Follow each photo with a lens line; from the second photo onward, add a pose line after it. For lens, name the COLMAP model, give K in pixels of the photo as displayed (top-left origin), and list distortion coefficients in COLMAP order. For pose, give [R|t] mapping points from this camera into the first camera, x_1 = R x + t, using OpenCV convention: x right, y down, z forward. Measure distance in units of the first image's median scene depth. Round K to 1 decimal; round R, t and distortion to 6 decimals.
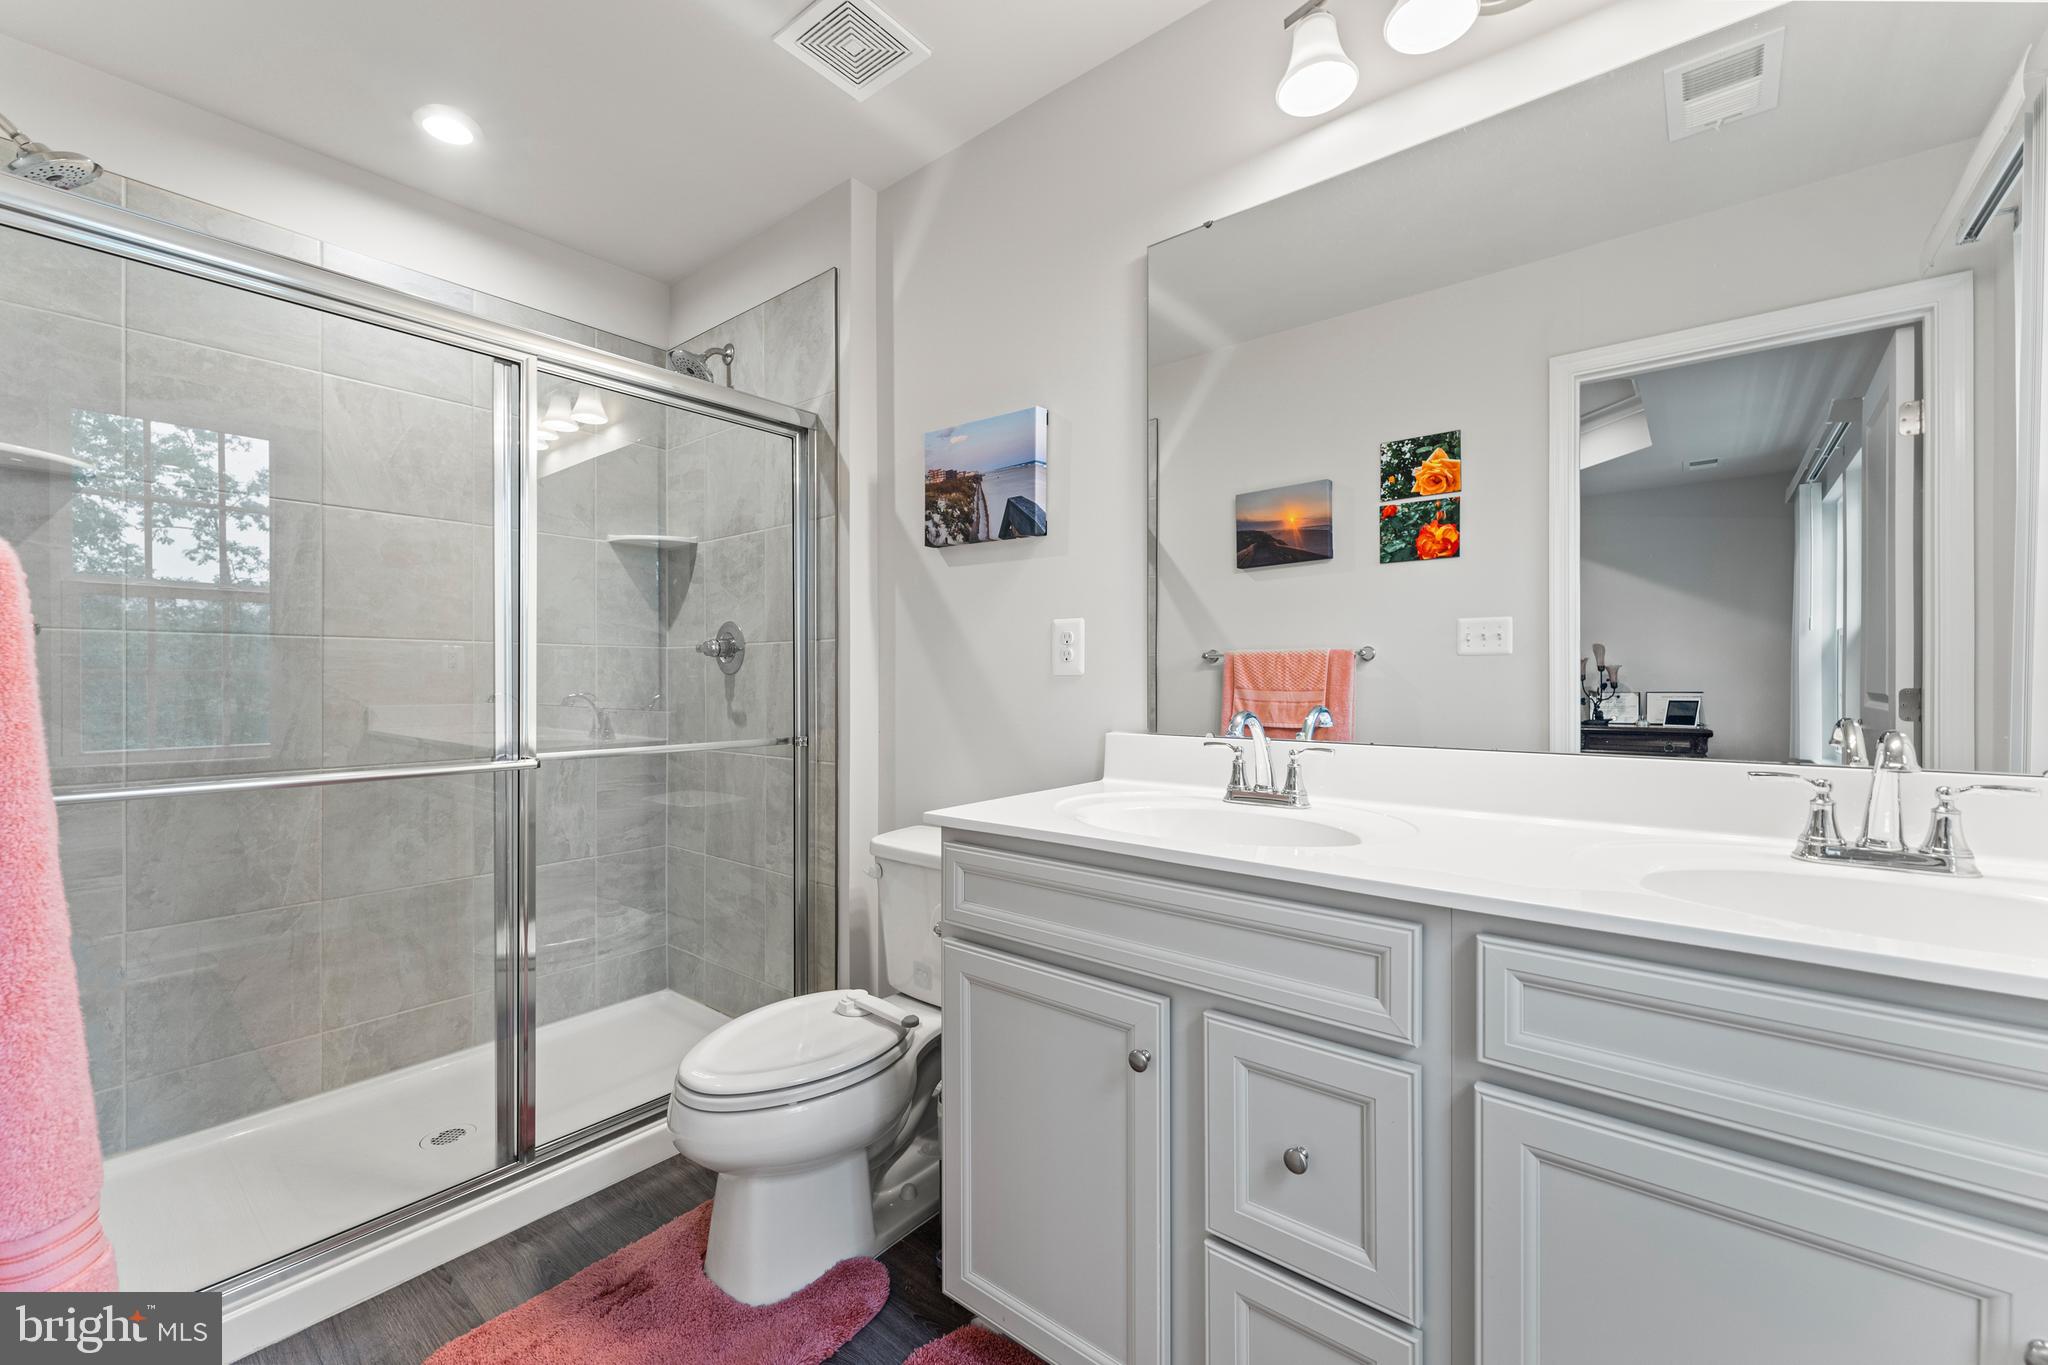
lens RADIAL K [[820.5, 0, 1025.4], [0, 820.5, 680.5], [0, 0, 1]] dist [0.000573, 0.000228]
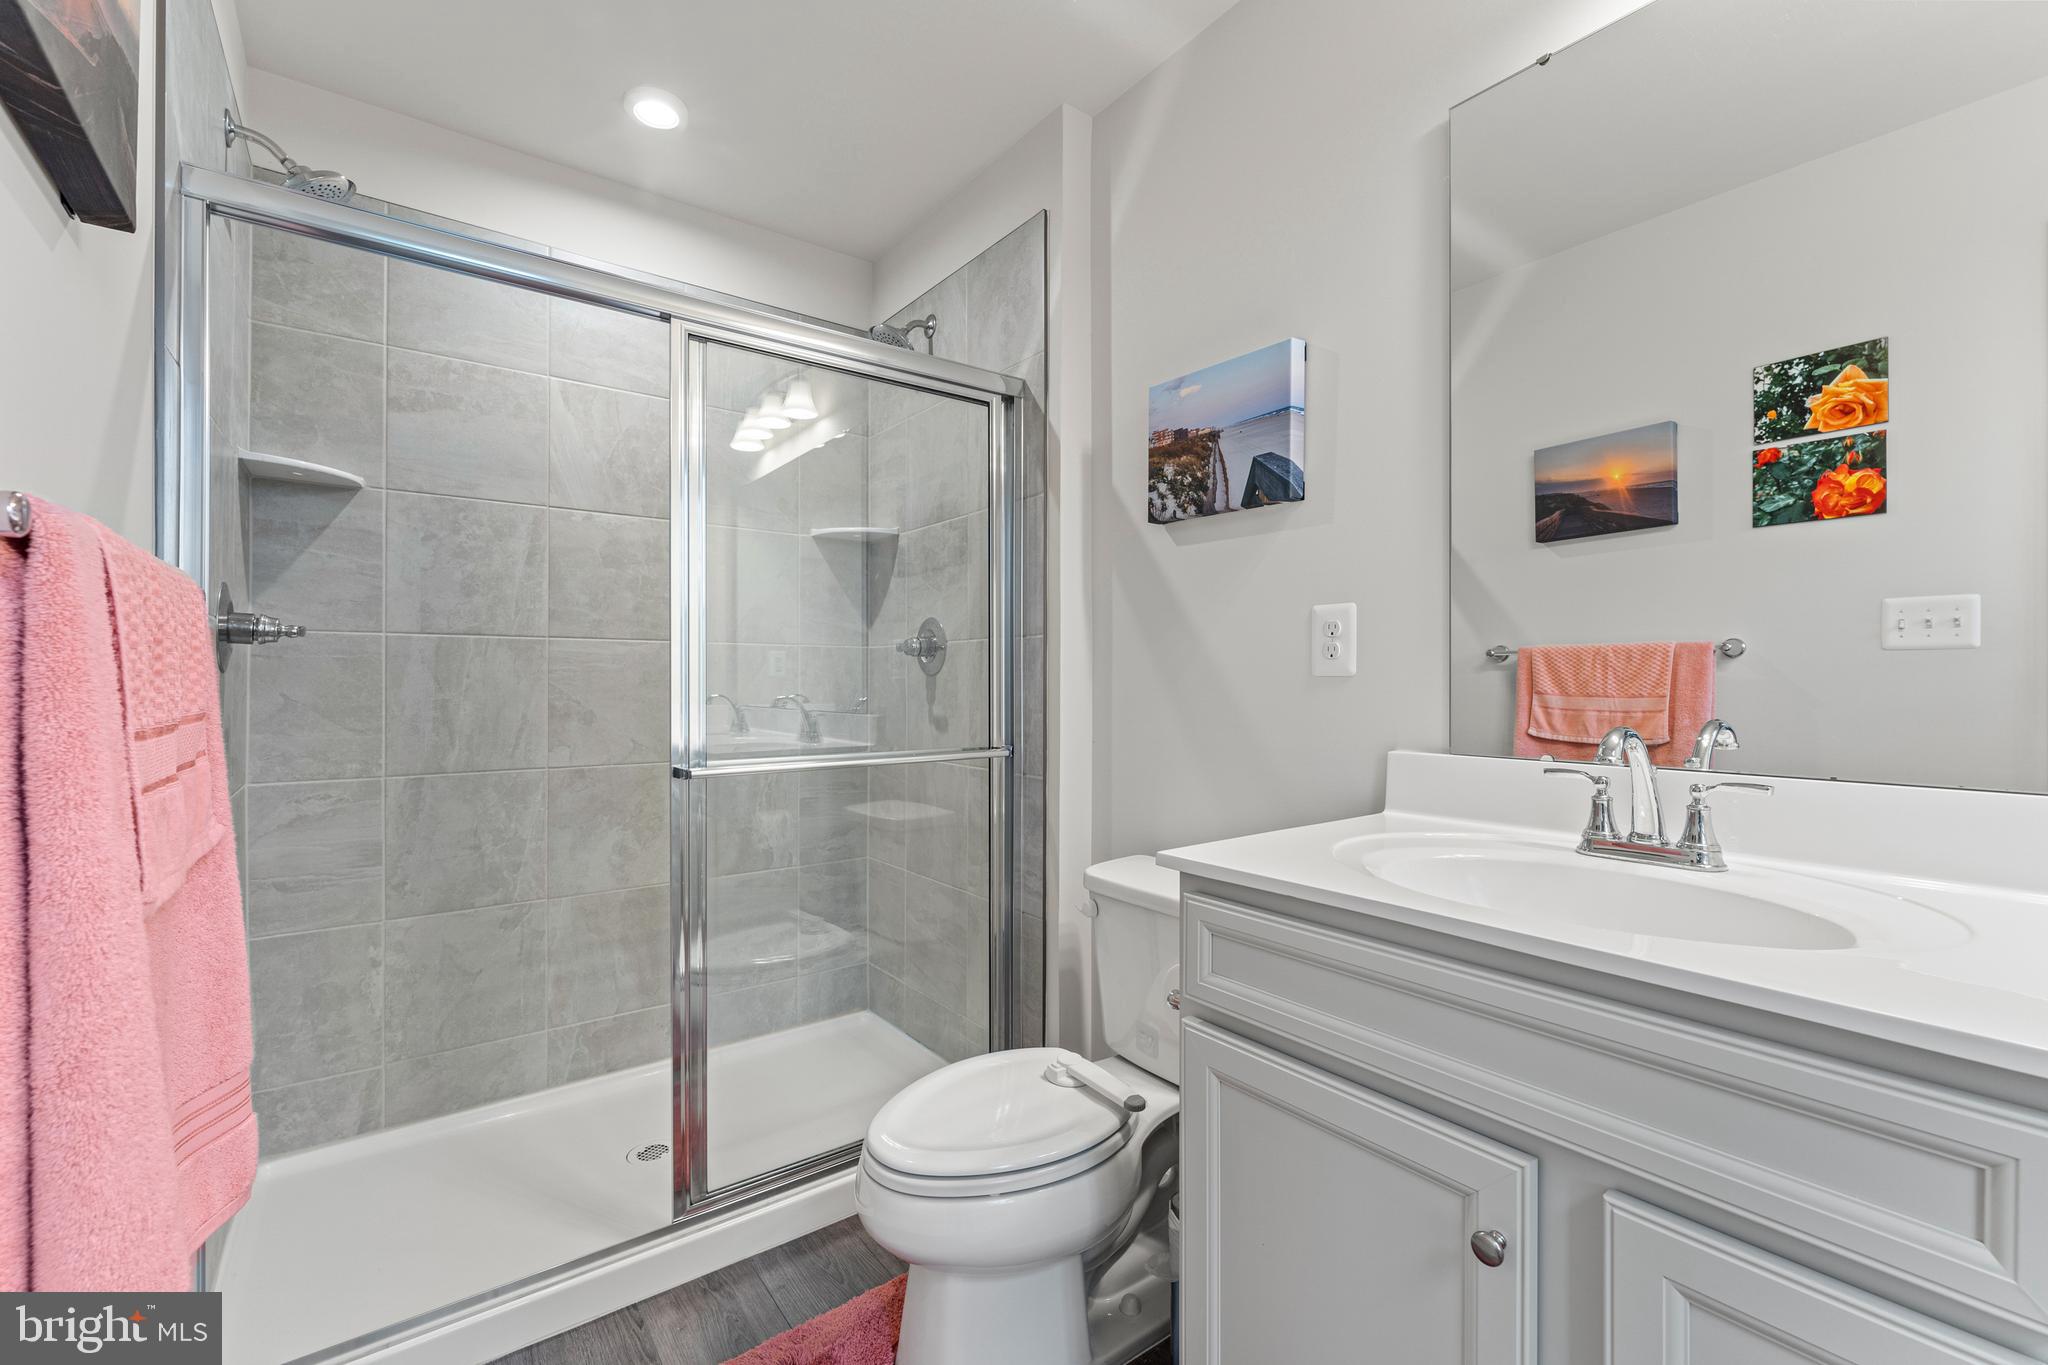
lens RADIAL K [[876.9, 0, 1024.0], [0, 876.9, 682.5], [0, 0, 1]] dist [-0.001395, -0.000298]
pose [[0.969642, 0.002266, -0.244519, -0.027126], [-0.002394, 0.999997, -0.000227, 0.000598], [0.244517, 0.000806, 0.969645, 0.102837]]
